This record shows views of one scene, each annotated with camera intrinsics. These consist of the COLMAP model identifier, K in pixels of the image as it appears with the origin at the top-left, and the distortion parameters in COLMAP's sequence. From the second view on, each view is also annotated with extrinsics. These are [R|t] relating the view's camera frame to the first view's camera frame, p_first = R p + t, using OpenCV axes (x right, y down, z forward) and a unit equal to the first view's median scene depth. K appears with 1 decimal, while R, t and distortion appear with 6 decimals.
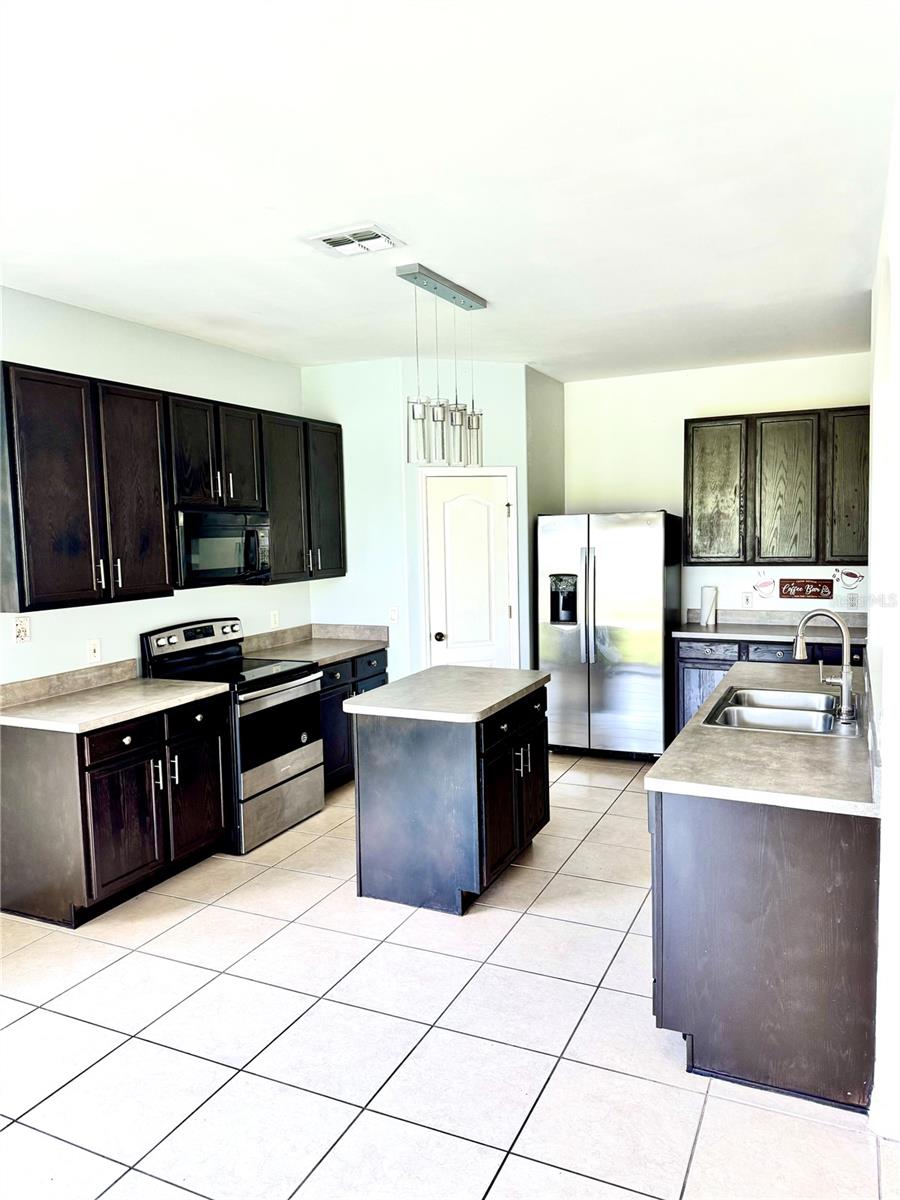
lens RADIAL K [[842.6, 0, 449.2], [0, 842.6, 598.3], [0, 0, 1]] dist [0.065292, -0.070853]
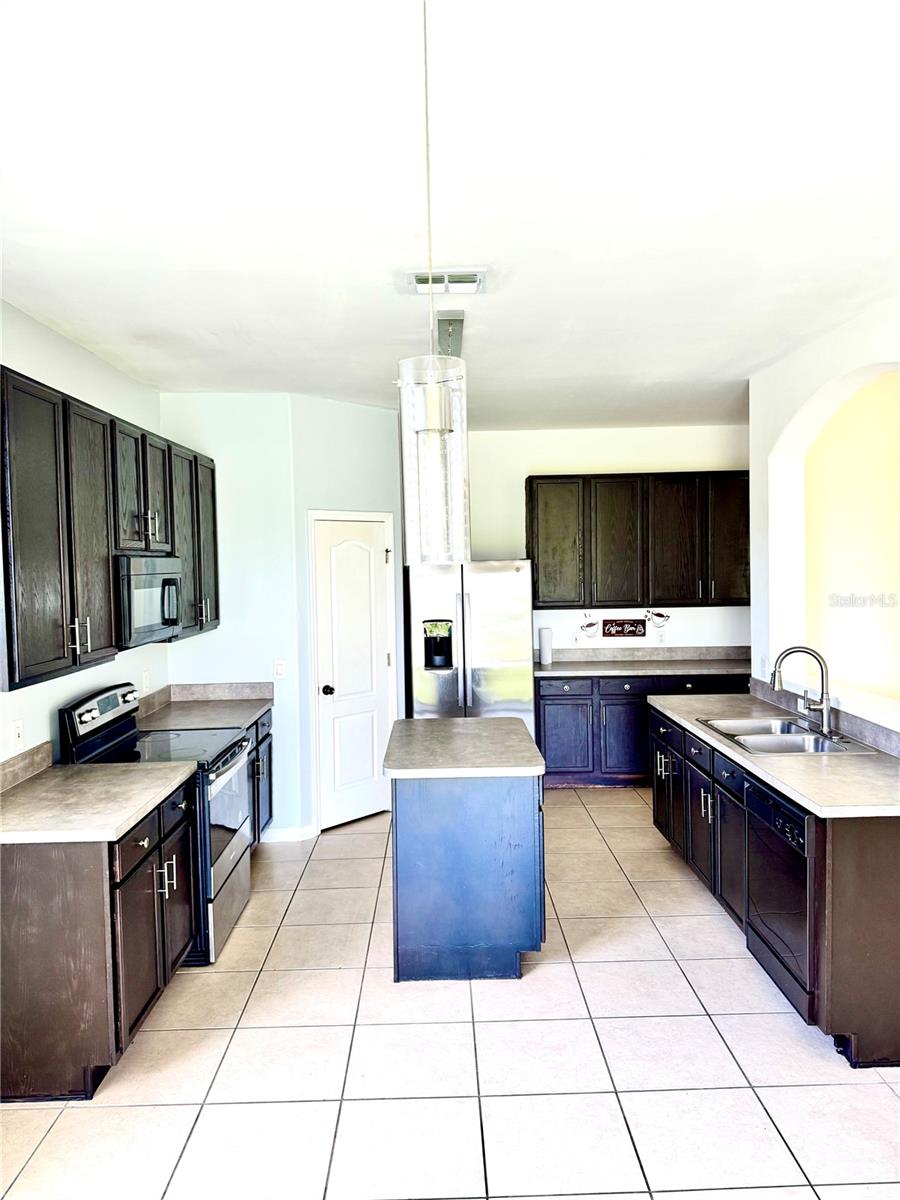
lens RADIAL K [[842.6, 0, 454.5], [0, 842.6, 596.3], [0, 0, 1]] dist [0.065292, -0.070853]
pose [[0.898335, -0.011983, 0.439147, -0.293030], [0.034612, 0.998451, -0.043559, -0.012663], [-0.437945, 0.054330, 0.897358, 0.086035]]
